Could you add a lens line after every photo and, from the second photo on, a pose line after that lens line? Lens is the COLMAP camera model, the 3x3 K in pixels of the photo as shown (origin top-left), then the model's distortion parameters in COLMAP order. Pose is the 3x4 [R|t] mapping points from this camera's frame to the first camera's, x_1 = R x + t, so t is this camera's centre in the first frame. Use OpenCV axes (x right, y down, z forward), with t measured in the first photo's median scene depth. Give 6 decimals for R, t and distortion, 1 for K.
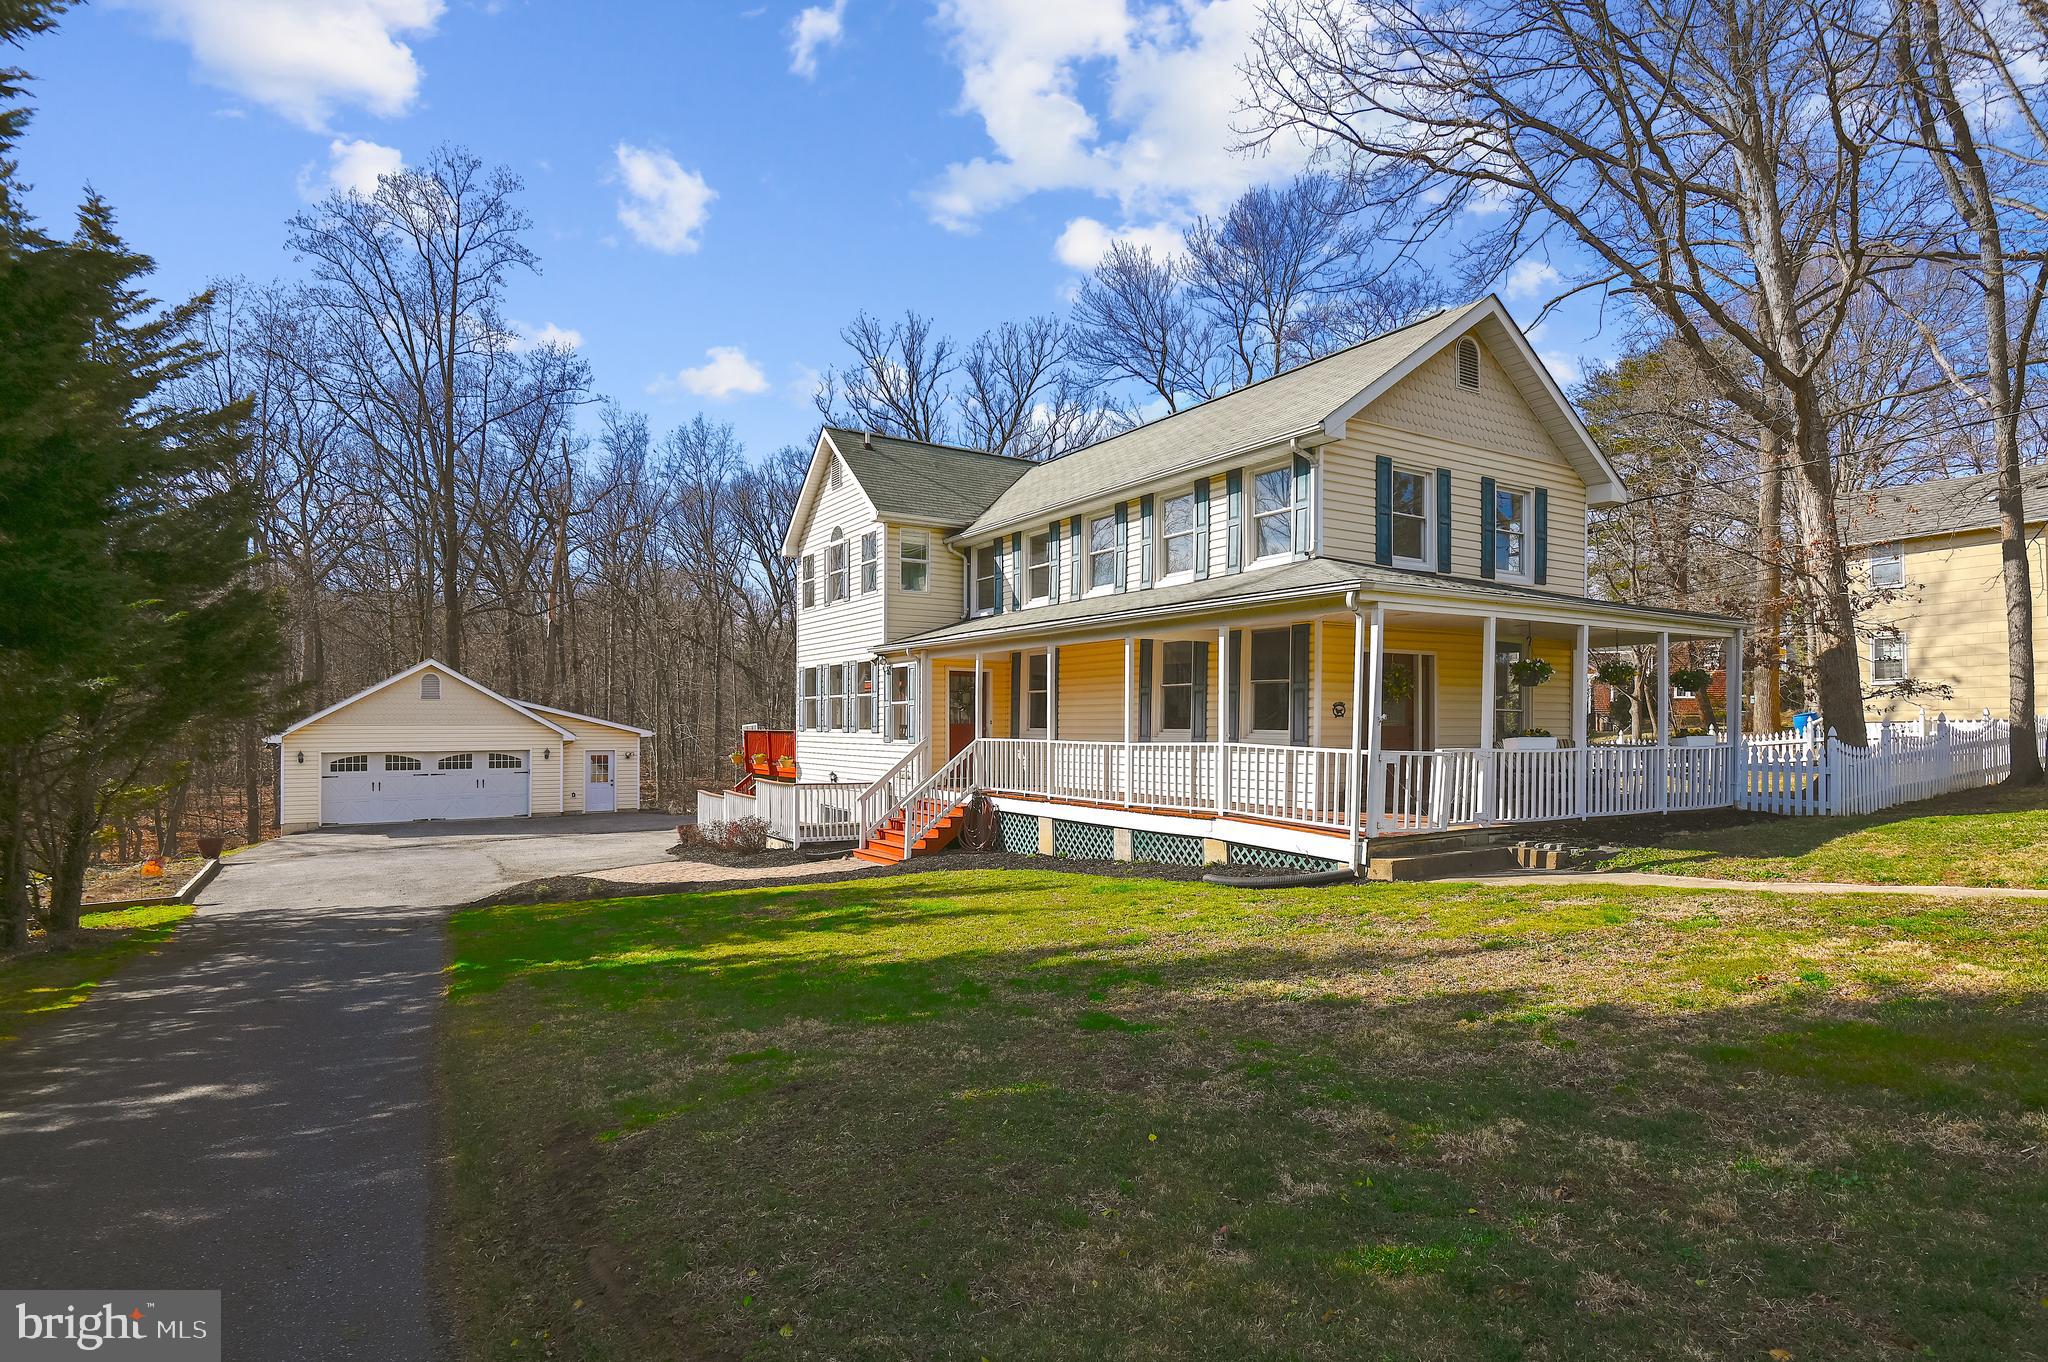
lens RADIAL K [[1092.4, 0, 1014.9], [0, 1092.4, 703.7], [0, 0, 1]] dist [0.003413, 0.000000]
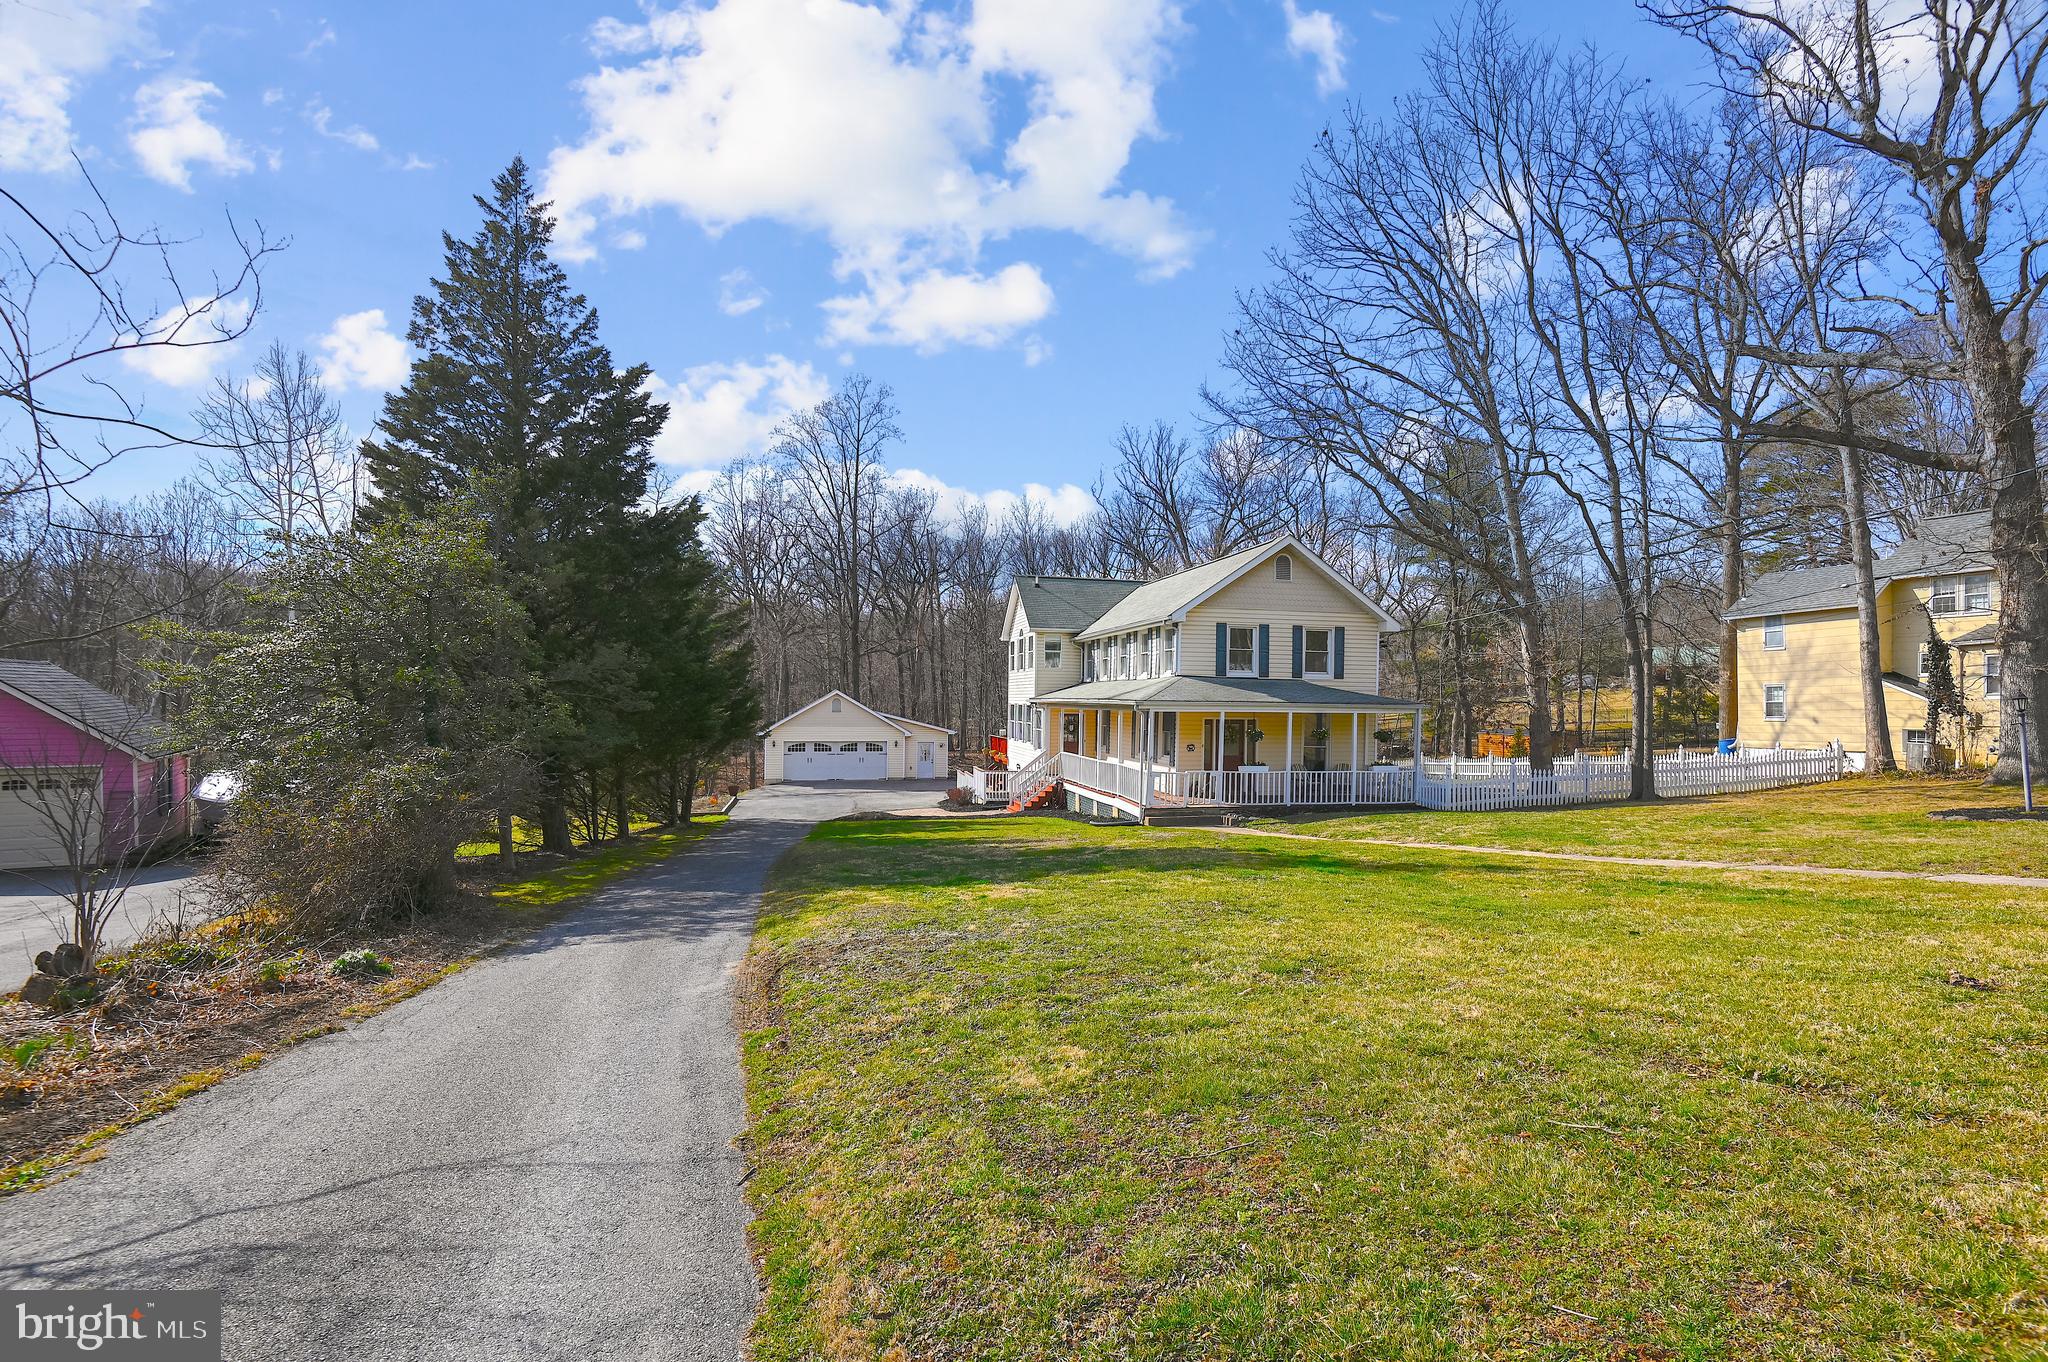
lens RADIAL K [[978.3, 0, 1012.5], [0, 978.3, 687.8], [0, 0, 1]] dist [0.000413, -0.000171]
pose [[0.938243, 0.005690, -0.345930, 0.429811], [-0.003485, 0.999969, 0.006996, -0.083032], [0.345959, -0.005358, 0.938234, -0.597131]]
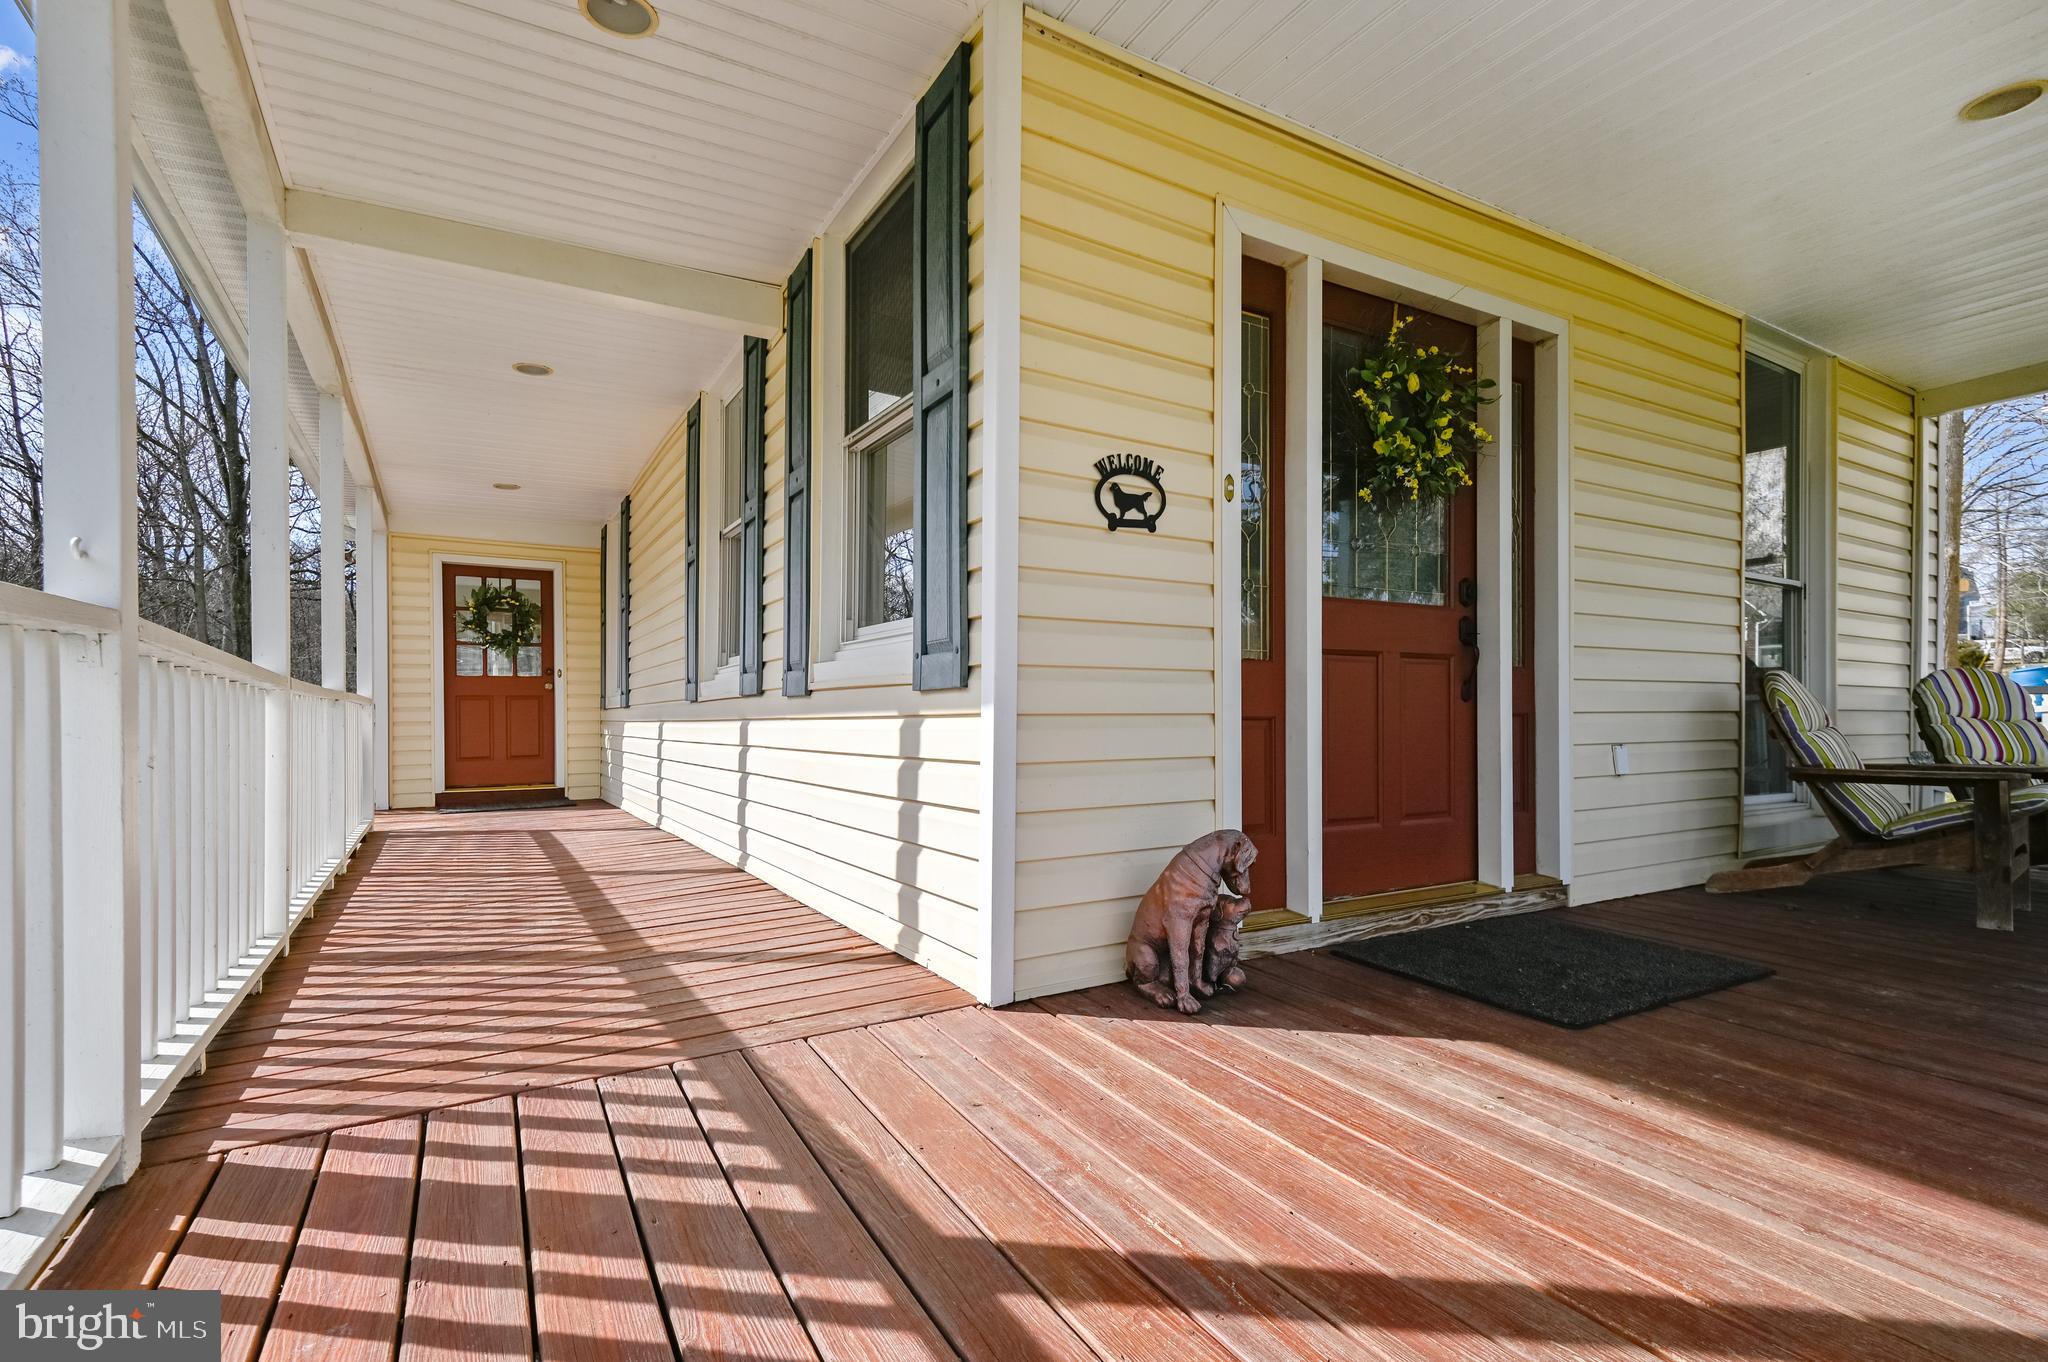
lens RADIAL K [[955.7, 0, 1028.5], [0, 955.7, 714.9], [0, 0, 1]] dist [0.035216, -0.014623]
pose [[0.999519, -0.008587, -0.029800, 0.195267], [0.009113, 0.999804, 0.017571, 0.030411], [0.029644, -0.017834, 0.999401, 0.565744]]
